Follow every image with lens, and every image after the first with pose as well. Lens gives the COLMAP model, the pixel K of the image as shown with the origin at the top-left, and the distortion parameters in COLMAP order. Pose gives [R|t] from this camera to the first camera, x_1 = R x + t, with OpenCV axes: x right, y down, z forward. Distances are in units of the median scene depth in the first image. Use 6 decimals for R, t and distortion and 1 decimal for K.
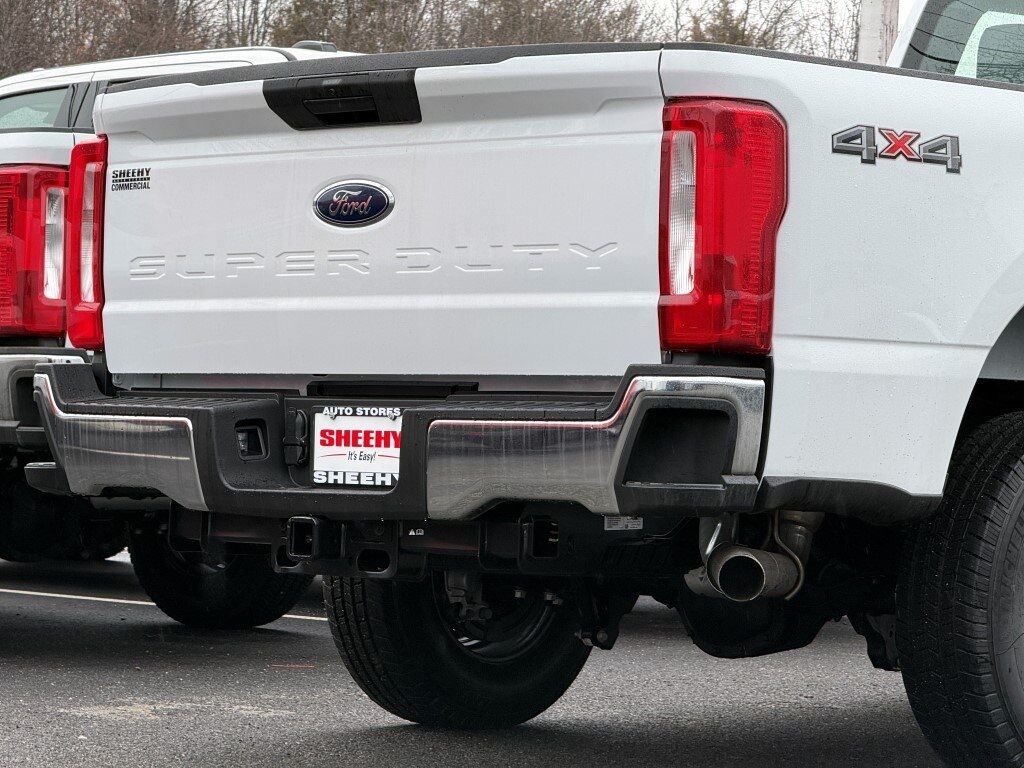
lens RADIAL K [[3727.4, 0, 518.2], [0, 3727.4, 376.9], [0, 0, 1]] dist [0.049317, 0.000000]
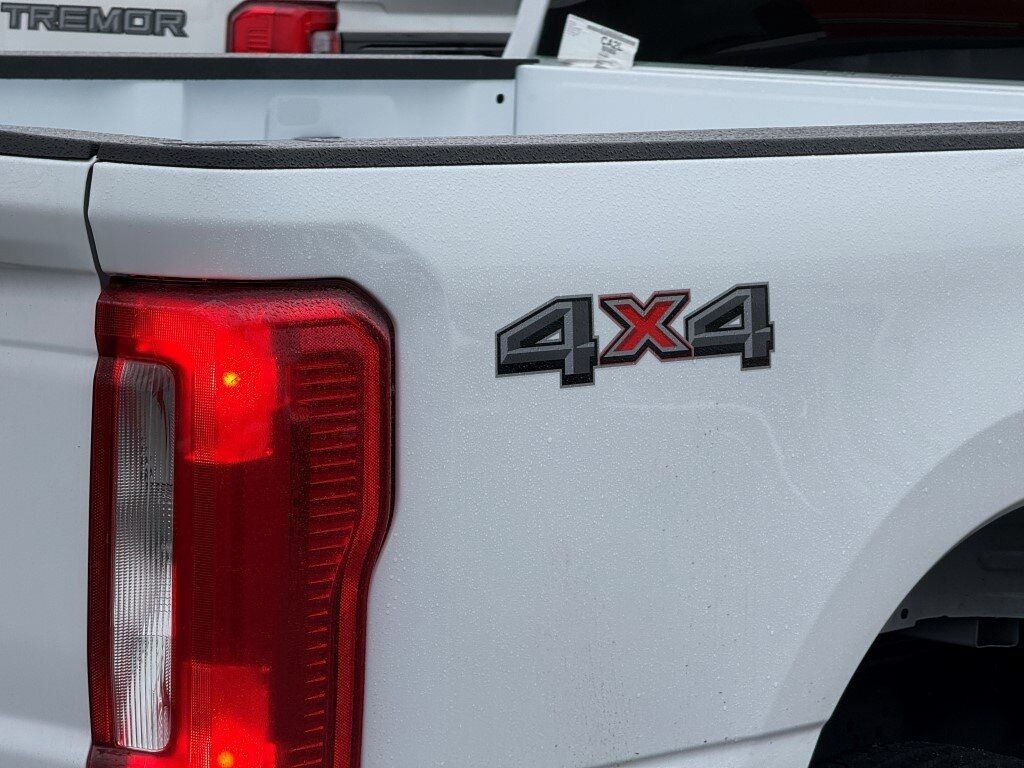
lens RADIAL K [[3727.4, 0, 512.6], [0, 3727.4, 384.3], [0, 0, 1]] dist [0.049317, 0.000000]
pose [[0.994843, -0.003476, 0.101369, 0.041469], [-0.008500, 0.993039, 0.117477, -0.108705], [-0.101072, -0.117733, 0.987888, 0.564078]]
